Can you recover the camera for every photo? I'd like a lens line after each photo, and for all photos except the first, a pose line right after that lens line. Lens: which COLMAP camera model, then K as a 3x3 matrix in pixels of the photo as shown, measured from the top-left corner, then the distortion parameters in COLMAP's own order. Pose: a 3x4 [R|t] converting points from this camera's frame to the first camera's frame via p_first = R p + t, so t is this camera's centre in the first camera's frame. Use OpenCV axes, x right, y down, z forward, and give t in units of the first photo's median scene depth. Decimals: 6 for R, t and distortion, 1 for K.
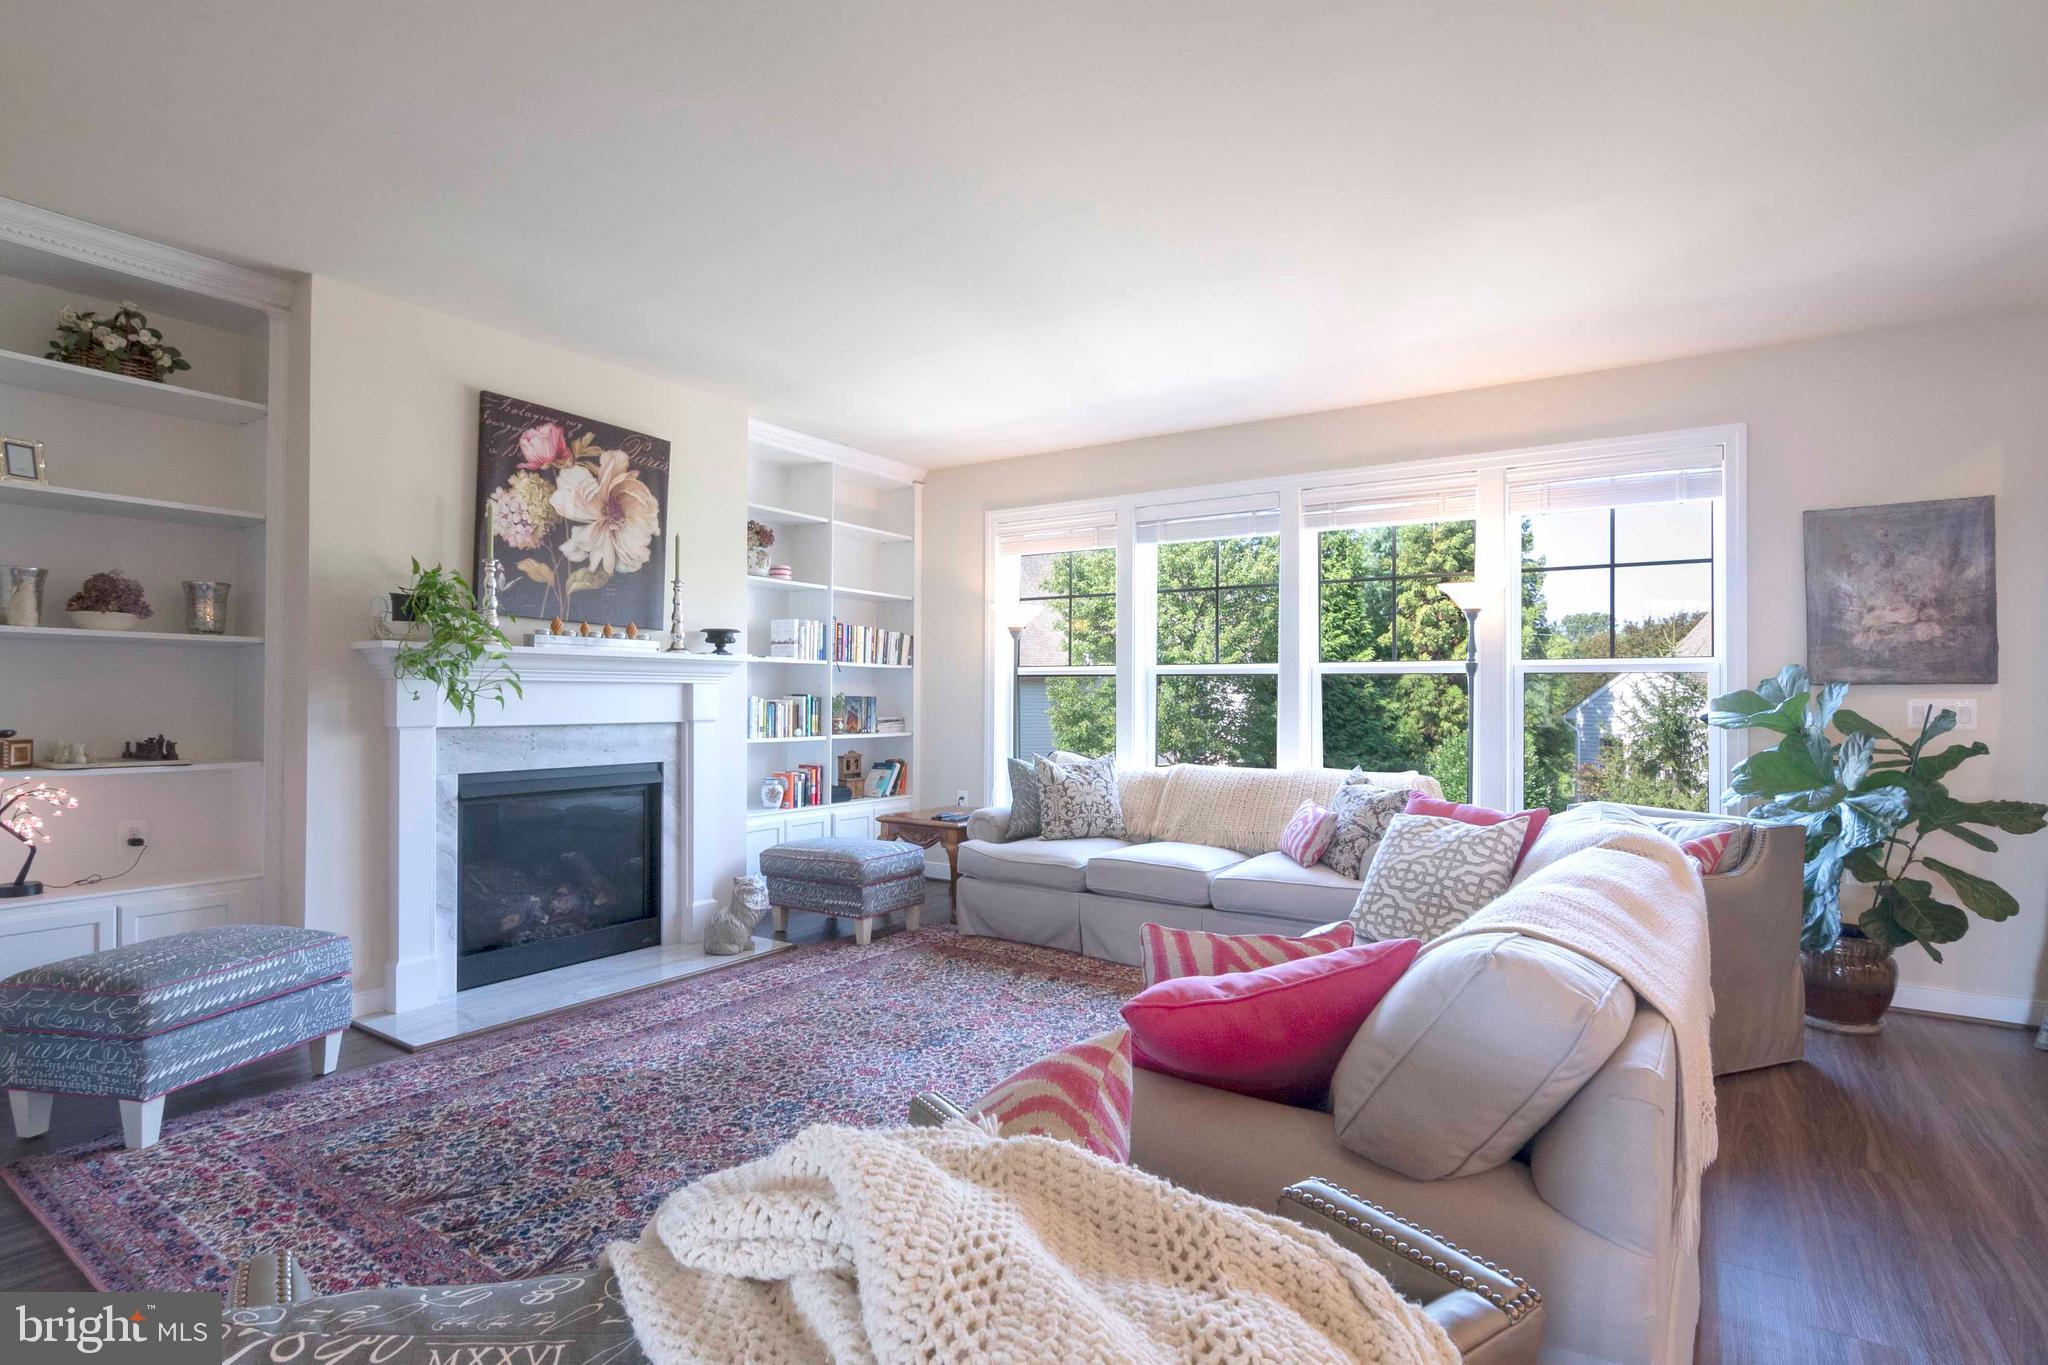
lens RADIAL K [[1010.4, 0, 1012.5], [0, 1010.4, 689.4], [0, 0, 1]] dist [-0.023467, 0.002692]
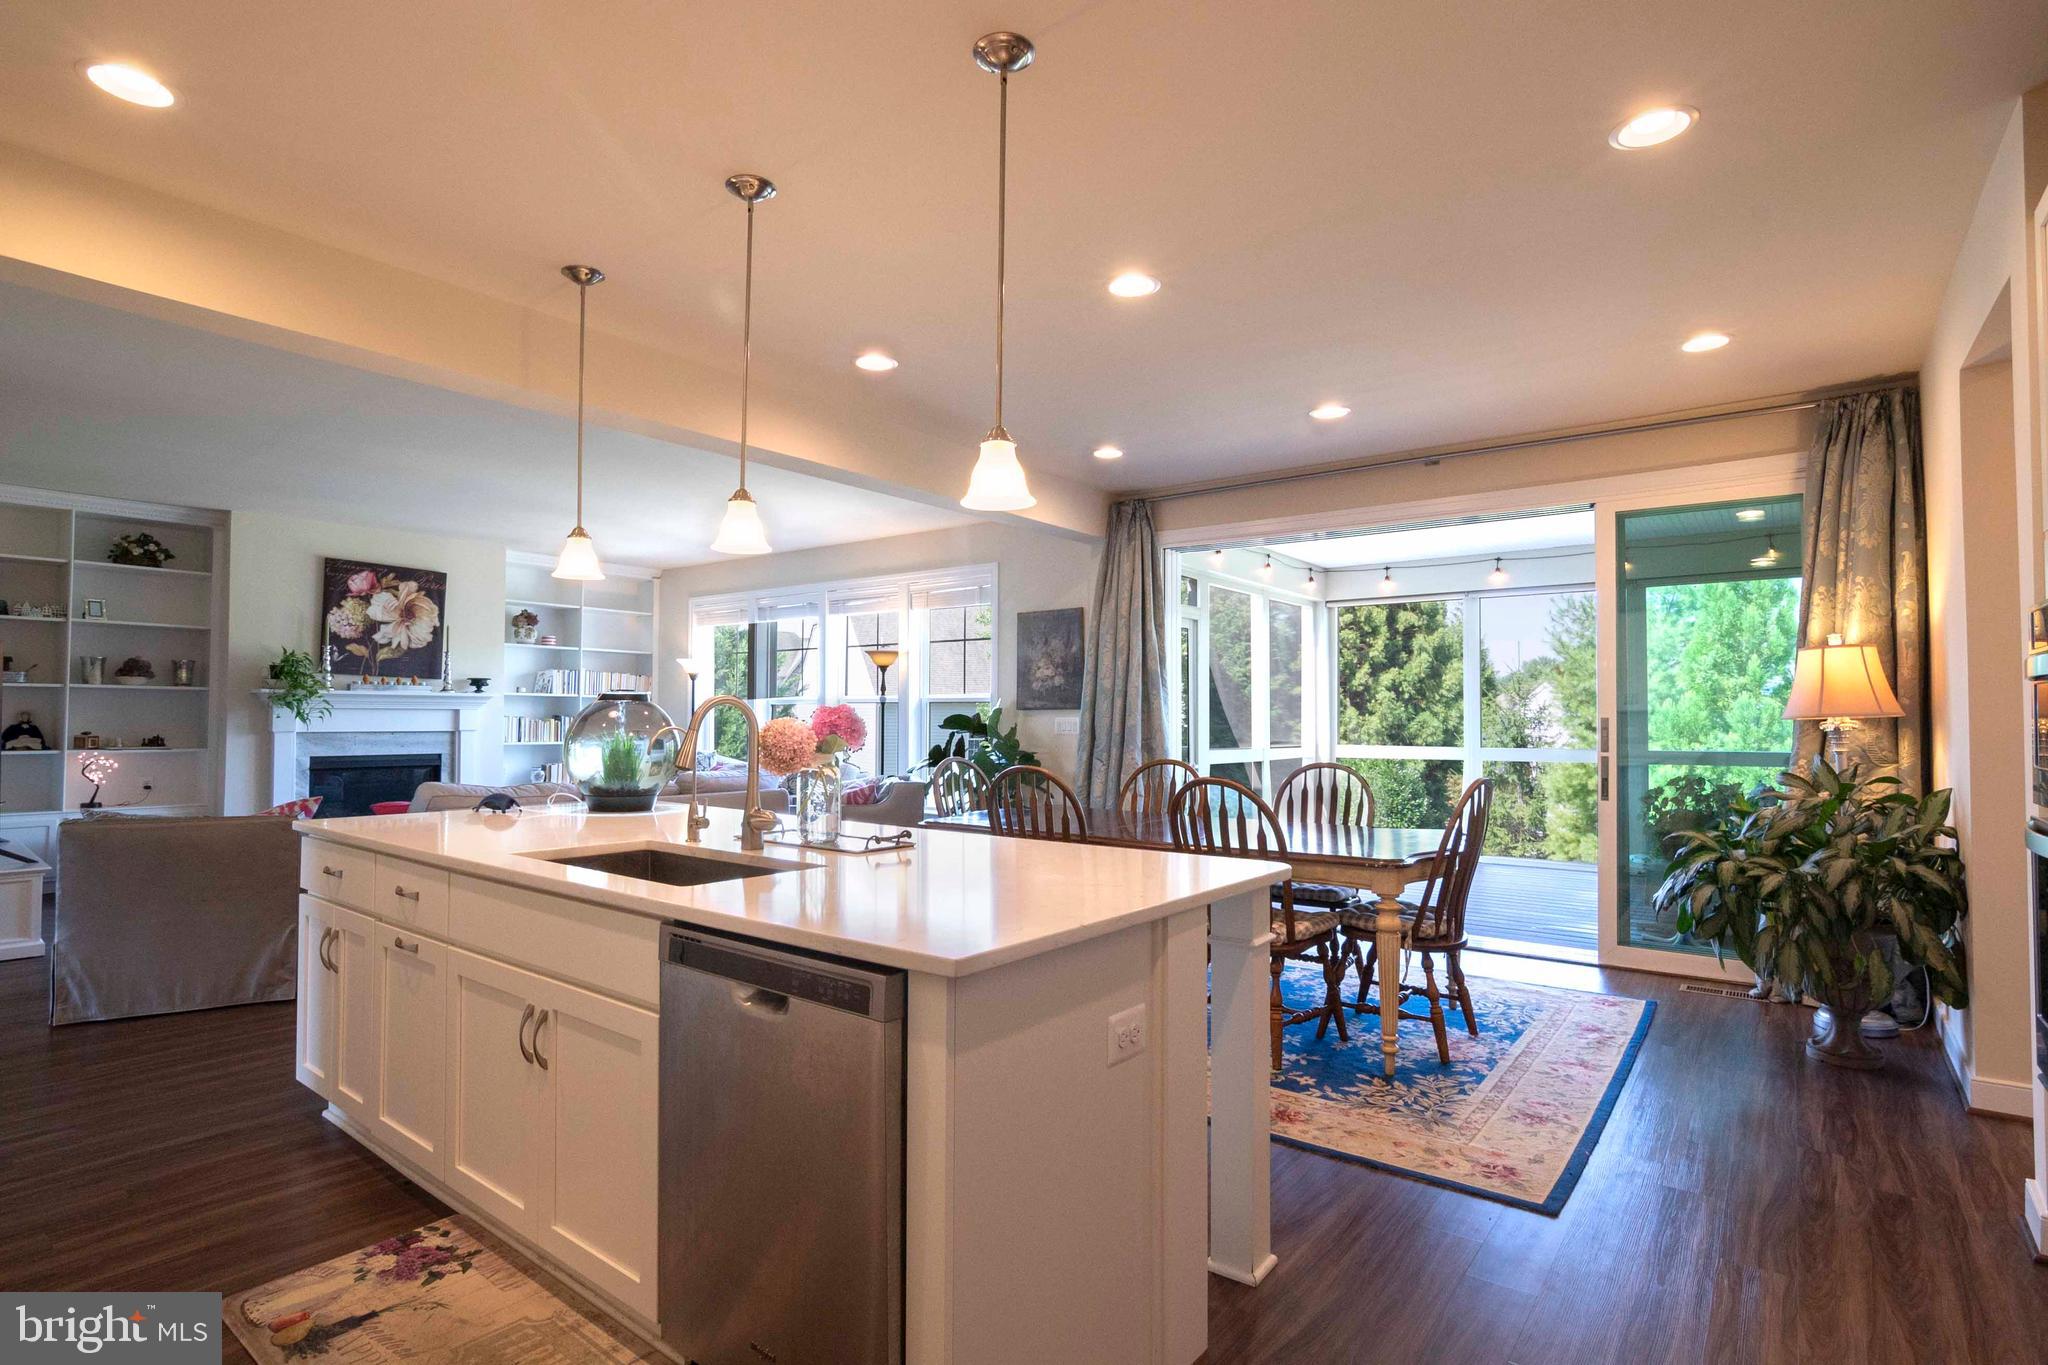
lens RADIAL K [[1010.4, 0, 1012.5], [0, 1010.4, 689.4], [0, 0, 1]] dist [-0.023467, 0.002692]
pose [[0.997593, -0.002493, -0.069301, 0.888238], [0.001001, 0.999767, -0.021548, -0.001970], [0.069338, 0.021427, 0.997363, -0.790378]]
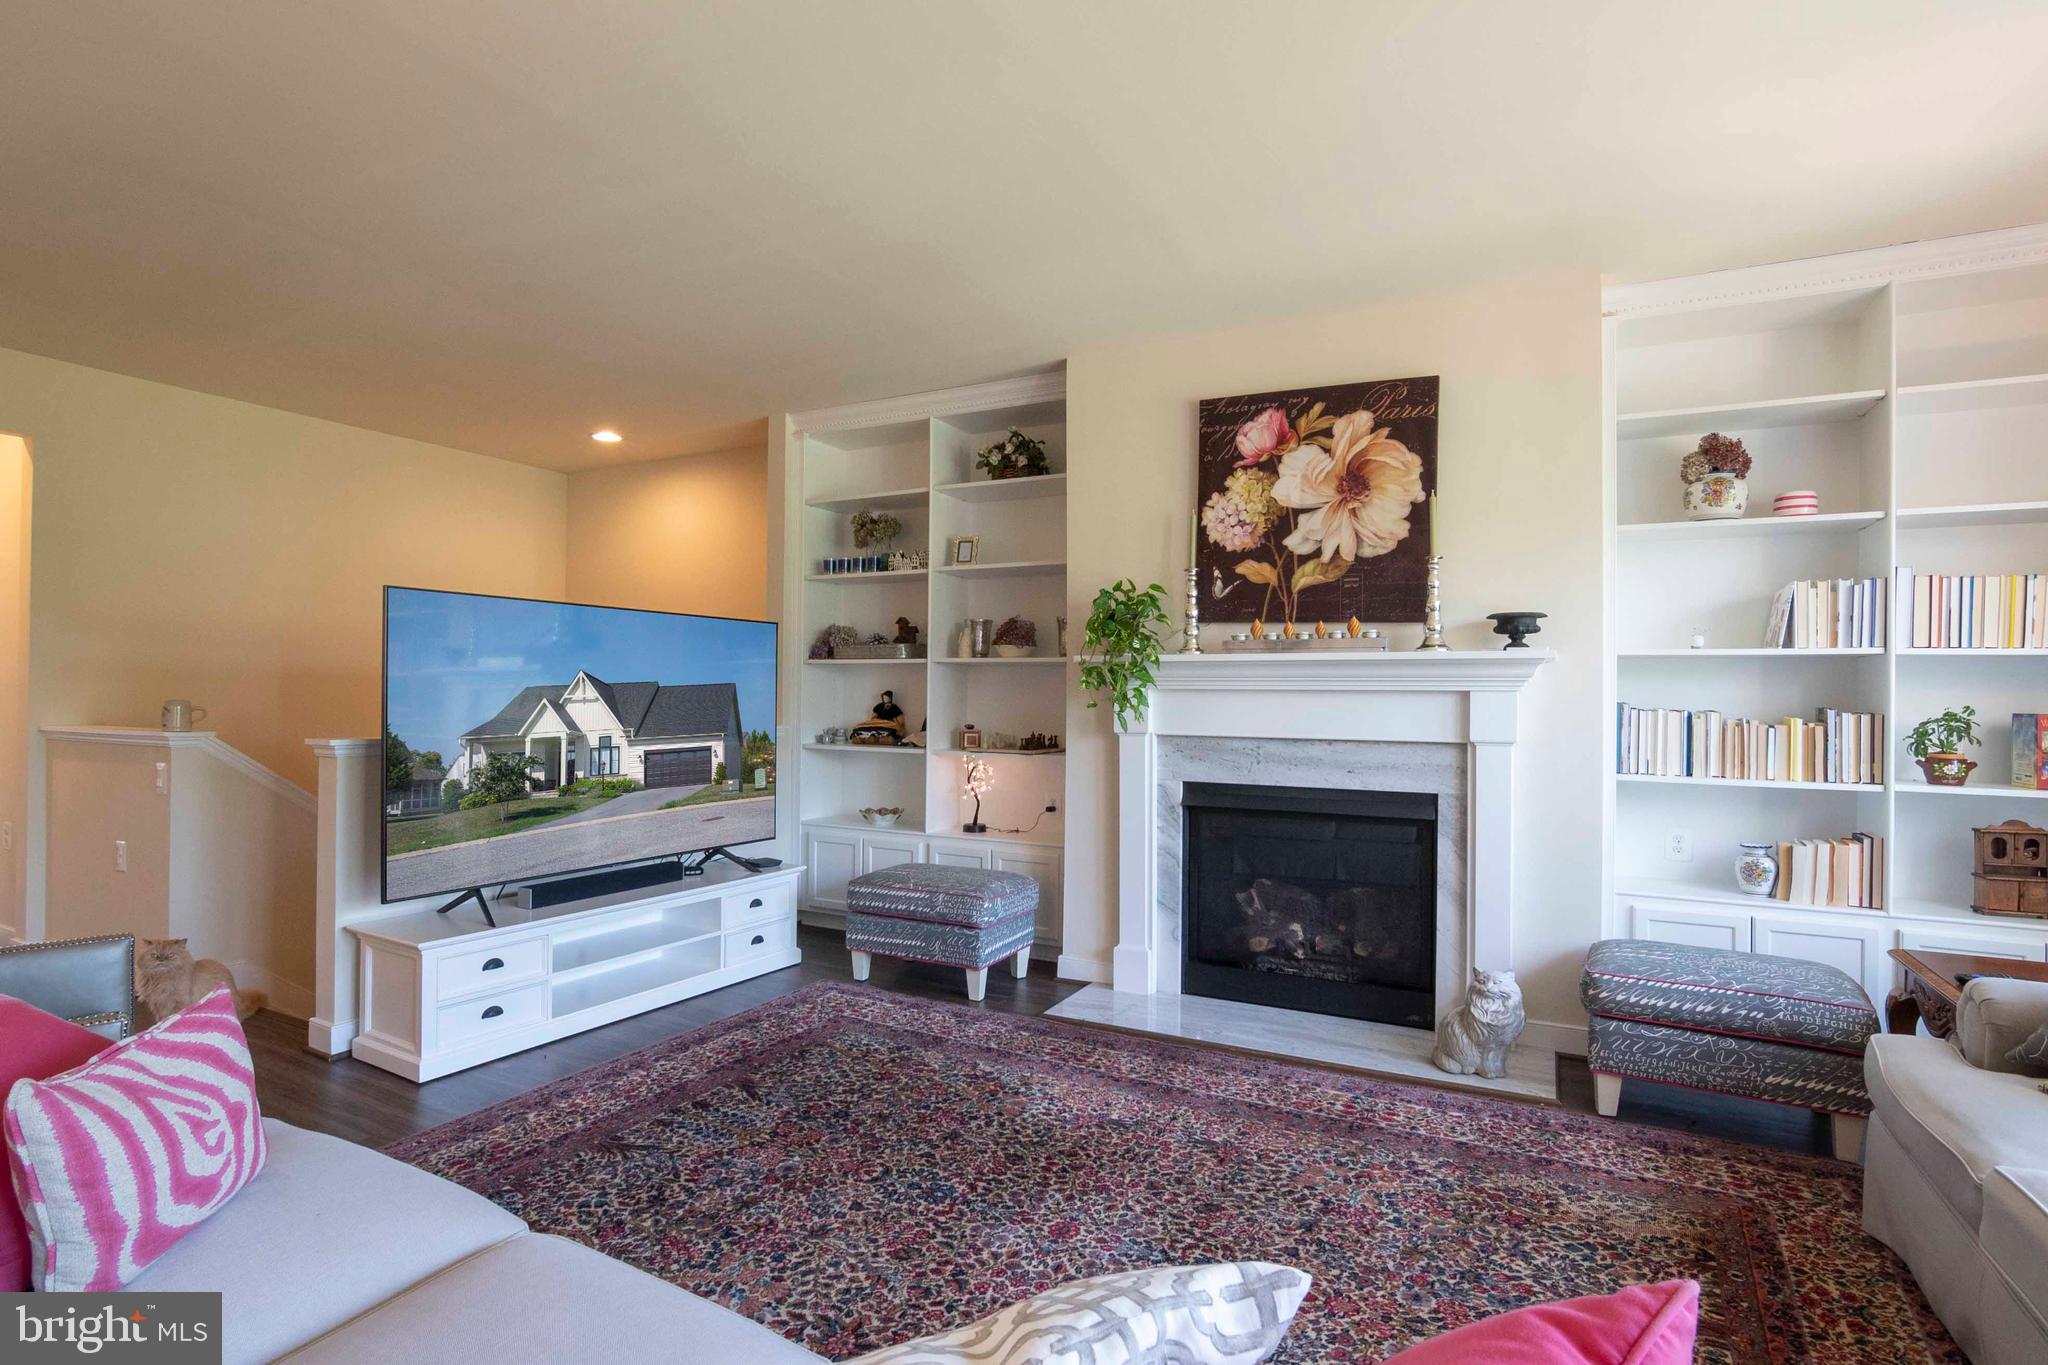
lens RADIAL K [[1010.4, 0, 1012.5], [0, 1010.4, 689.4], [0, 0, 1]] dist [-0.023467, 0.002692]
pose [[0.106412, -0.011679, -0.994254, 0.435620], [-0.004678, 0.999914, -0.012247, 0.003852], [0.994311, 0.005954, 0.106348, 0.681992]]
